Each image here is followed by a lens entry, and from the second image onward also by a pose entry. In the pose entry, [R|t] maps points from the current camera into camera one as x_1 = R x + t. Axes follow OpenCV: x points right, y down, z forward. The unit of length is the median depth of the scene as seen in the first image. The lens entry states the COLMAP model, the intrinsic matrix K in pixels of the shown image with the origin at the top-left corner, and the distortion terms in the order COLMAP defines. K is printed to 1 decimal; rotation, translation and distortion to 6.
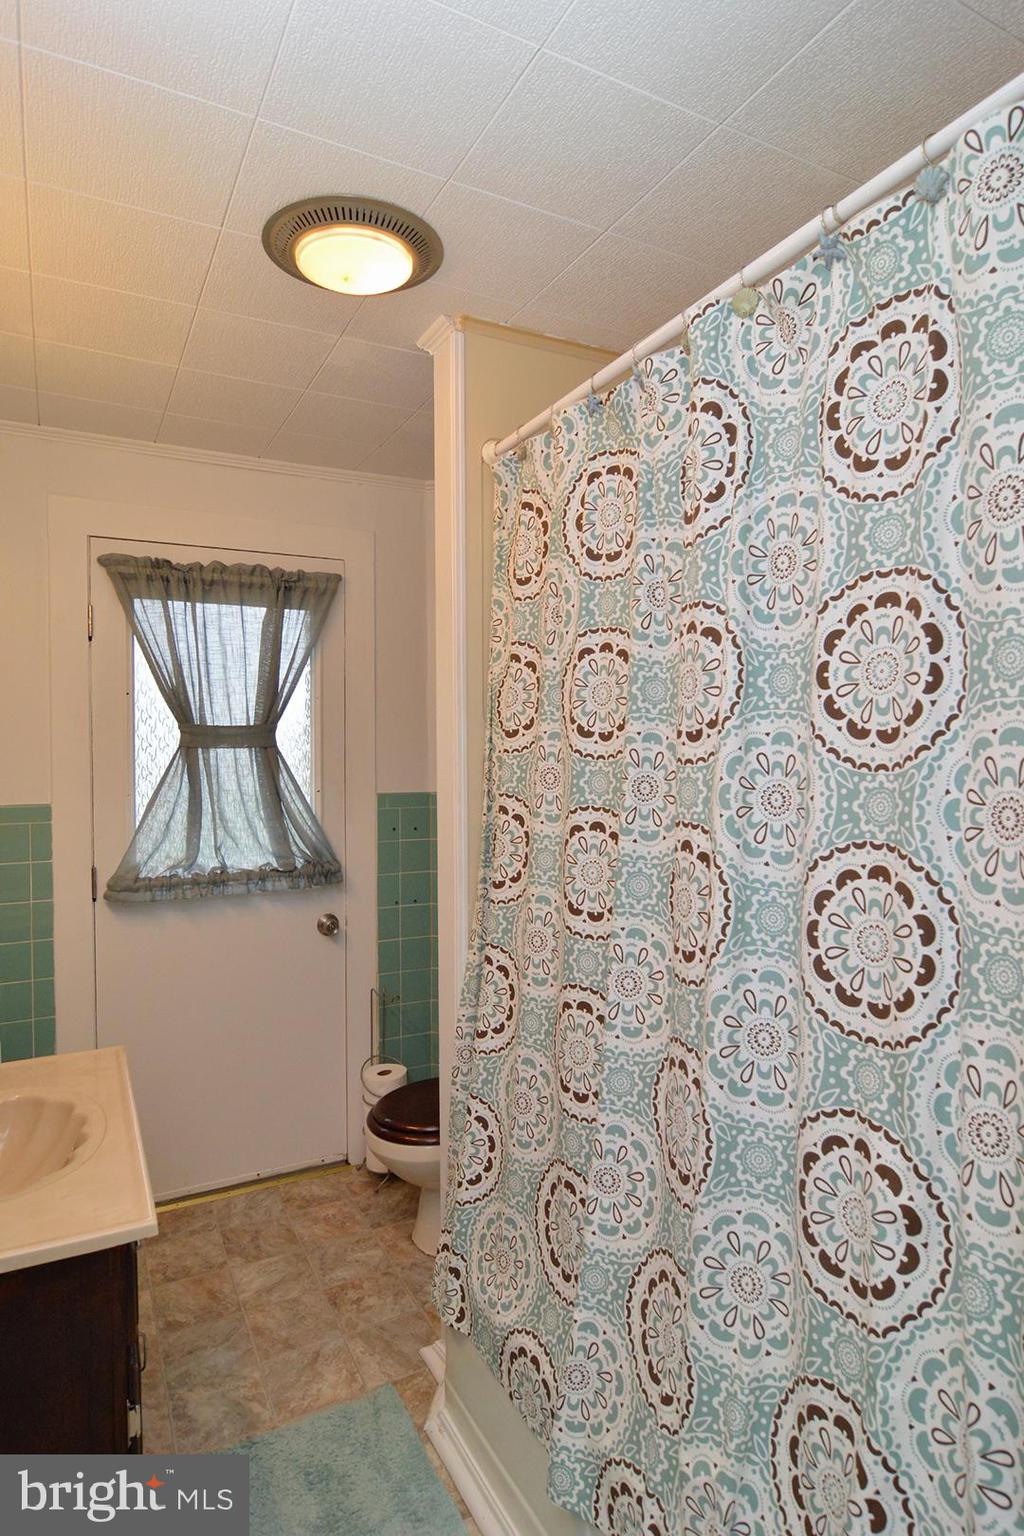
lens RADIAL K [[834.8, 0, 512.0], [0, 834.8, 768.0], [0, 0, 1]] dist [-0.006844, -0.010594]
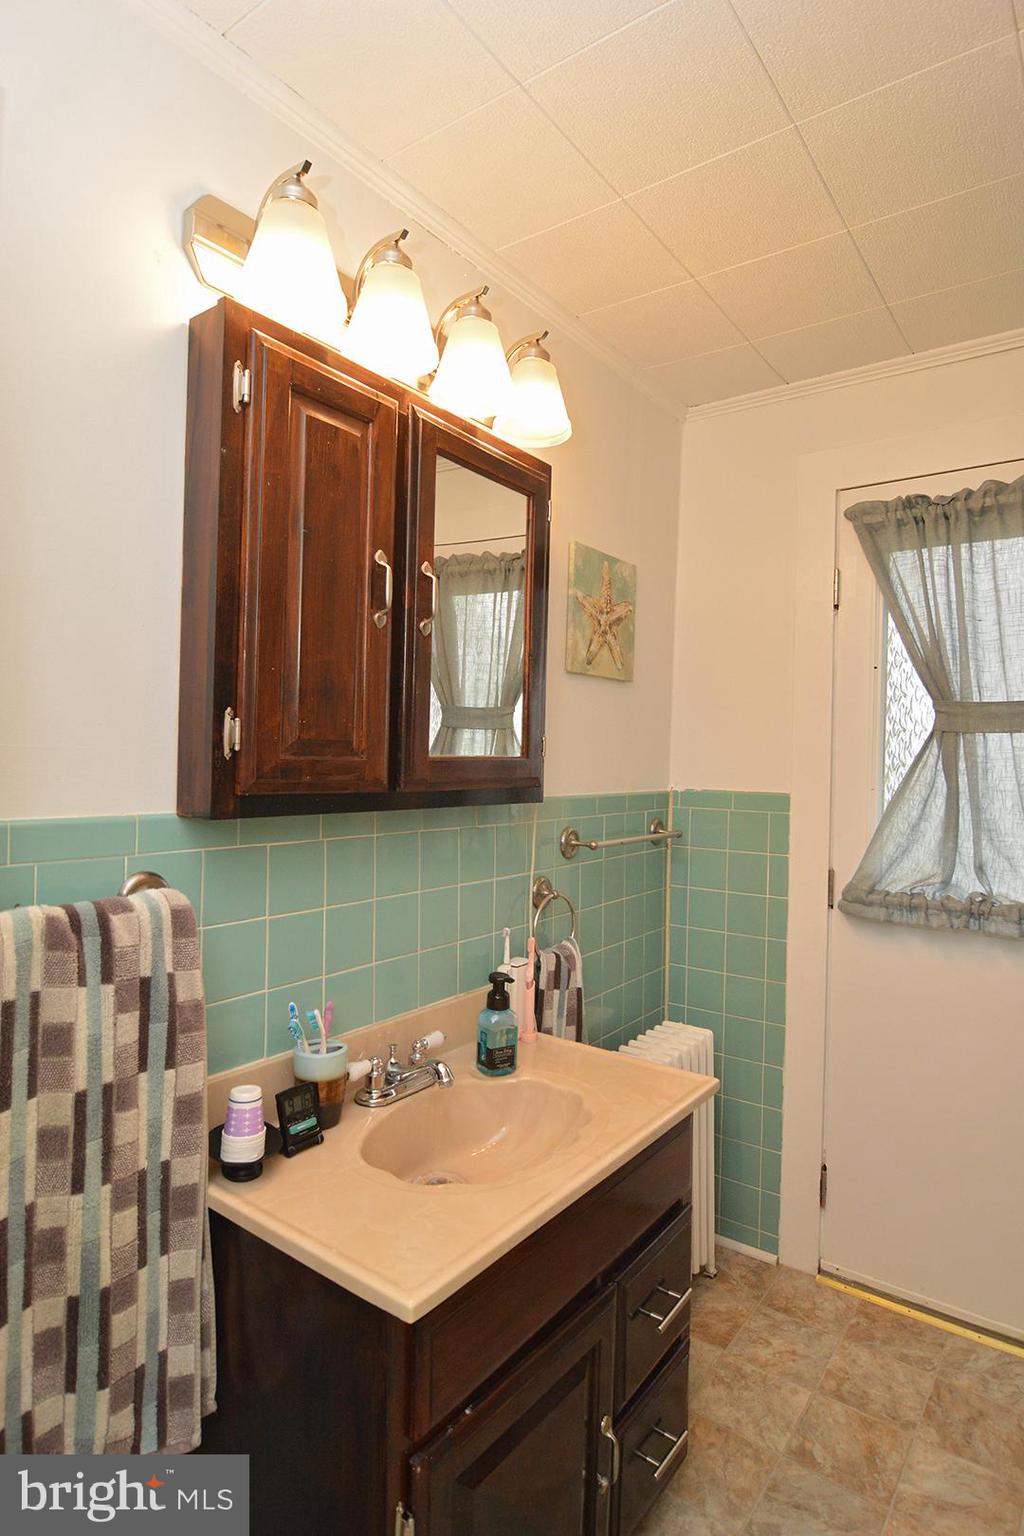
lens RADIAL K [[834.8, 0, 512.0], [0, 834.8, 768.0], [0, 0, 1]] dist [-0.006844, -0.010594]
pose [[0.438890, 0.024939, -0.898194, 0.131645], [-0.047037, 0.998882, 0.004751, 0.024459], [0.897309, 0.040163, 0.439573, 0.310539]]
